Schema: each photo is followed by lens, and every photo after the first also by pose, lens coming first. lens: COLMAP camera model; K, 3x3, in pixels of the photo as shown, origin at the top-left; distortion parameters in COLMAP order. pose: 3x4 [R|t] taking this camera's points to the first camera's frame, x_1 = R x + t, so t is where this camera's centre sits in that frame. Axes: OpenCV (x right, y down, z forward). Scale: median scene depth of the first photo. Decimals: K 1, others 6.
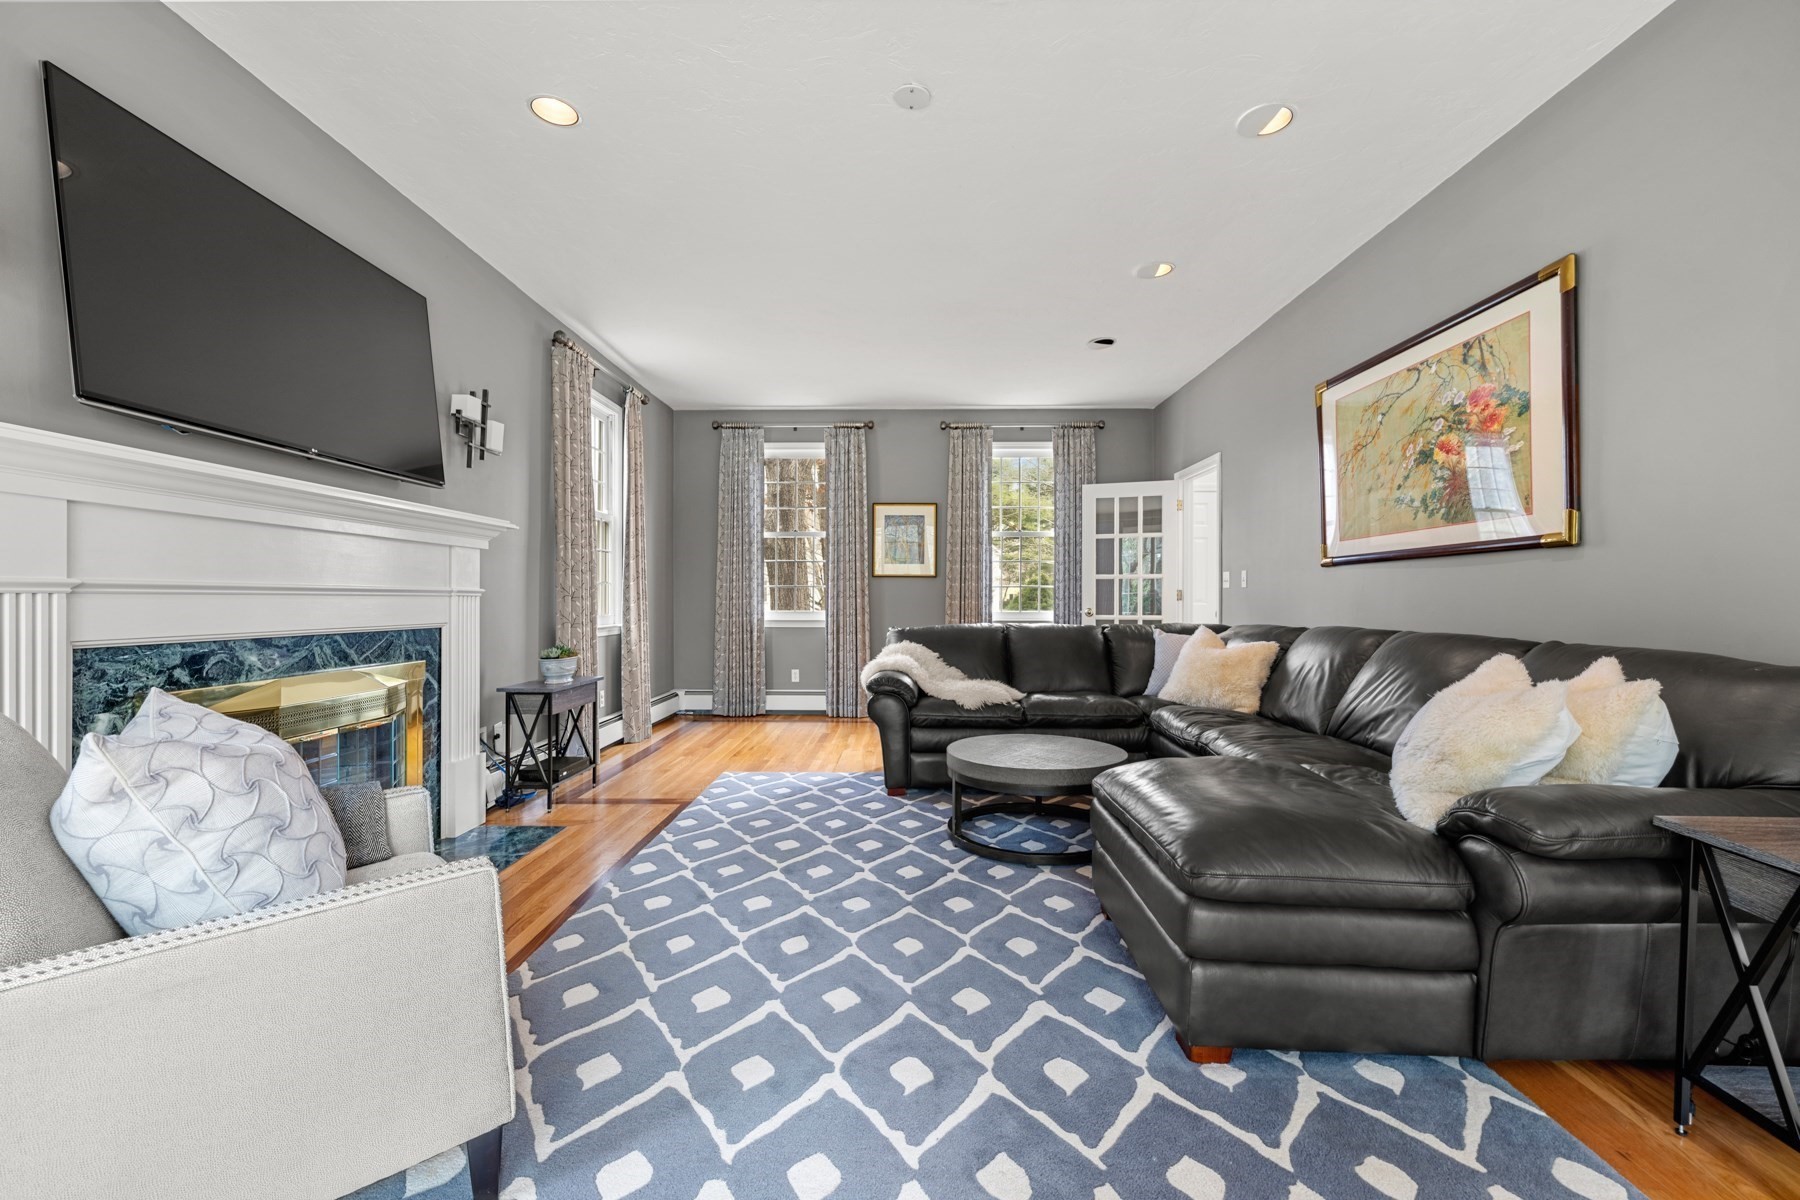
lens RADIAL K [[750.8, 0, 894.5], [0, 750.8, 599.6], [0, 0, 1]] dist [0.000872, -0.000165]
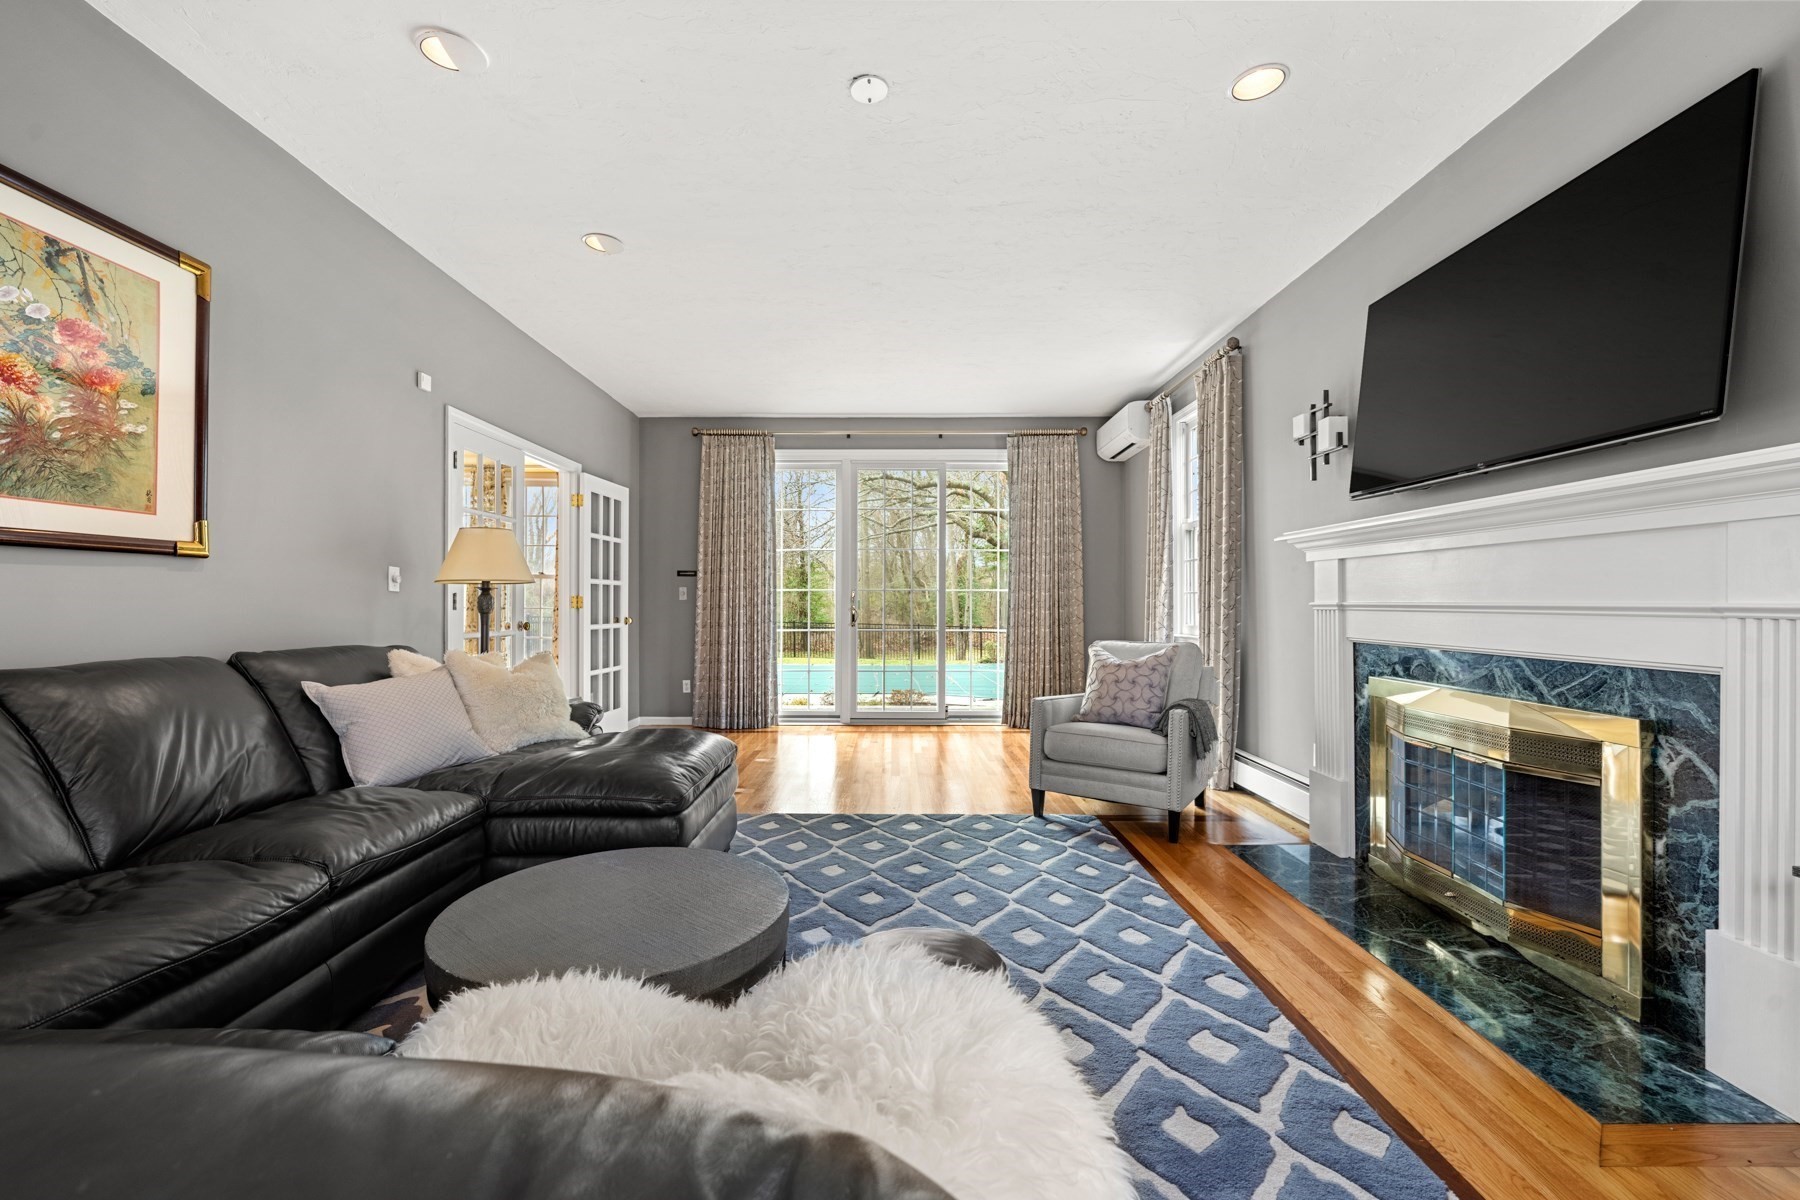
lens RADIAL K [[750.8, 0, 914.4], [0, 750.8, 599.2], [0, 0, 1]] dist [0.000872, -0.000165]
pose [[-0.998863, -0.005003, -0.047419, 0.006313], [-0.004897, 0.999985, -0.002366, -0.014141], [0.047430, -0.002131, -0.998872, 1.520562]]
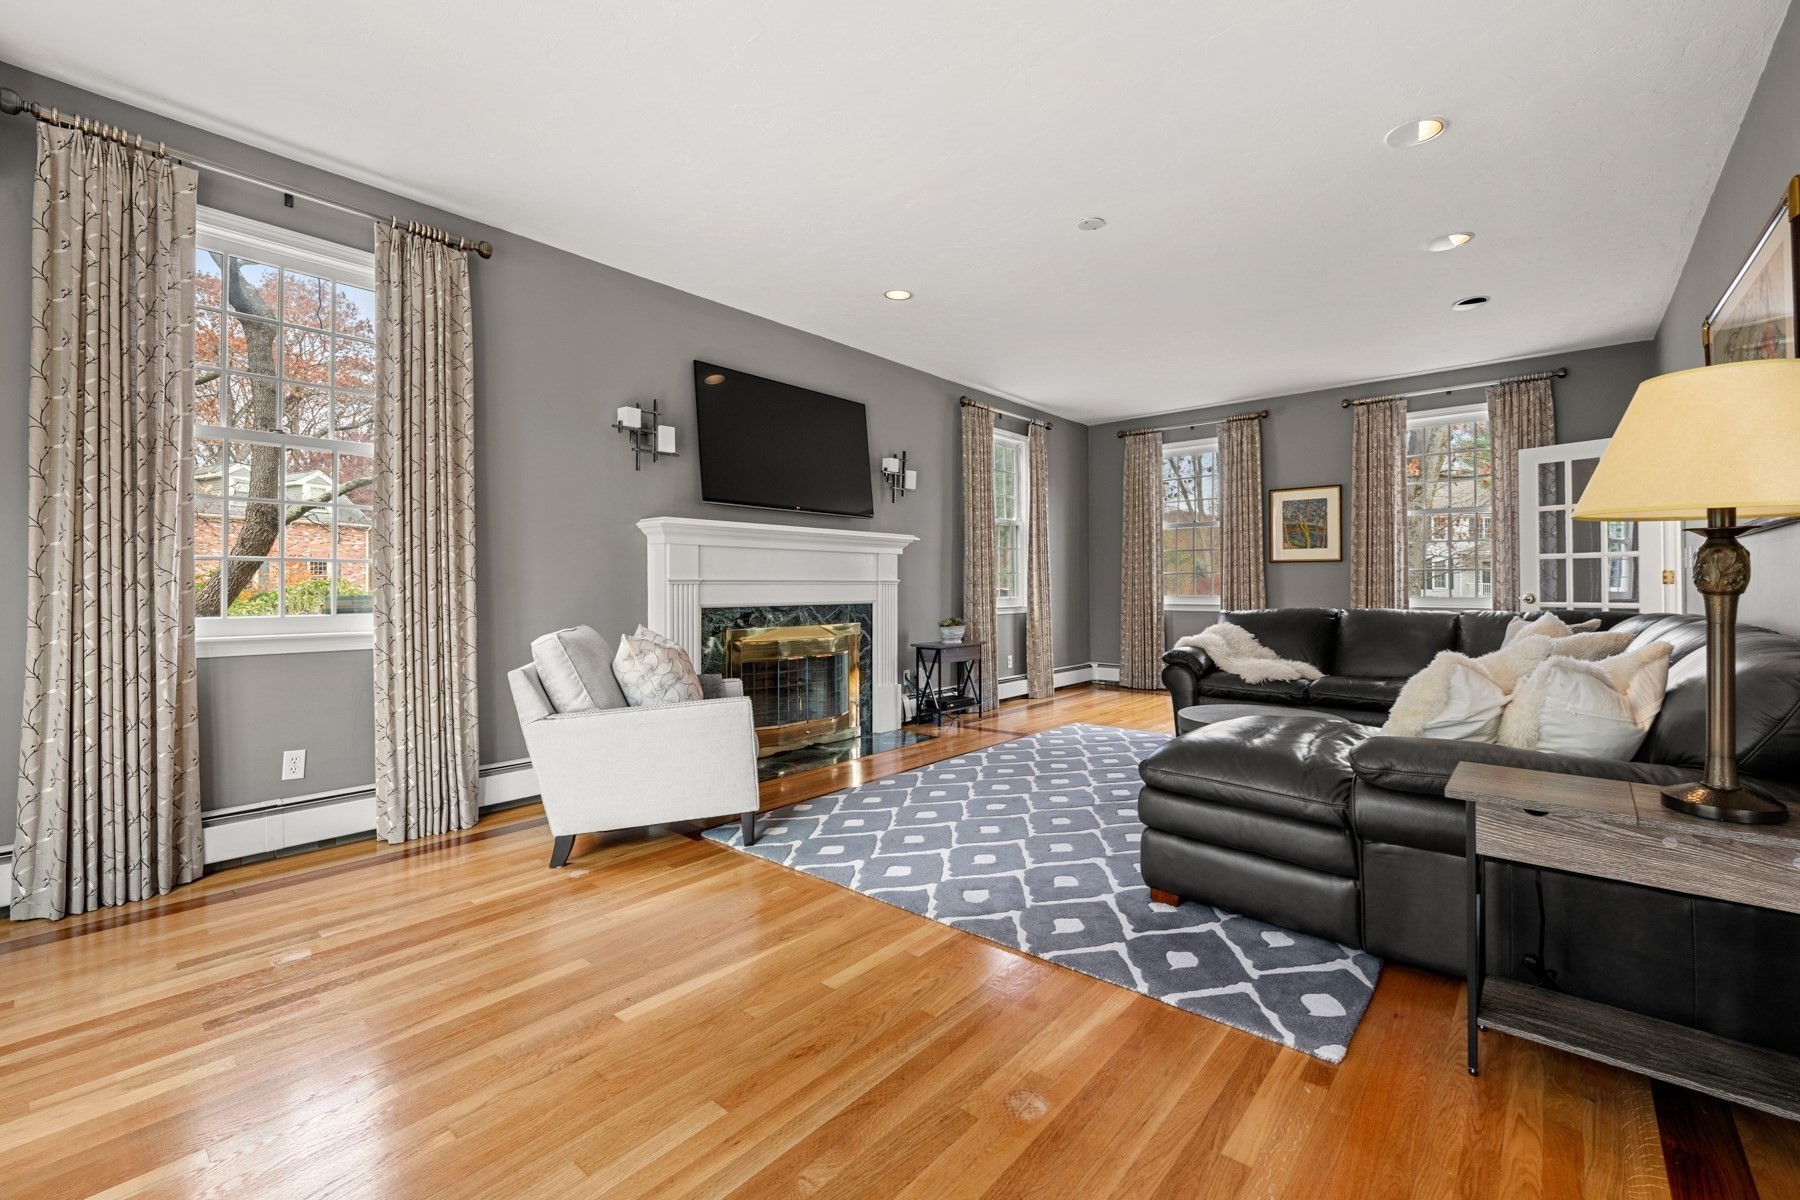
lens RADIAL K [[750.8, 0, 890.1], [0, 750.8, 590.6], [0, 0, 1]] dist [0.000872, -0.000165]
pose [[0.763411, -0.000715, -0.645913, 0.489064], [0.004679, 0.999979, 0.004424, 0.001576], [0.645896, -0.006400, 0.763399, -0.229363]]
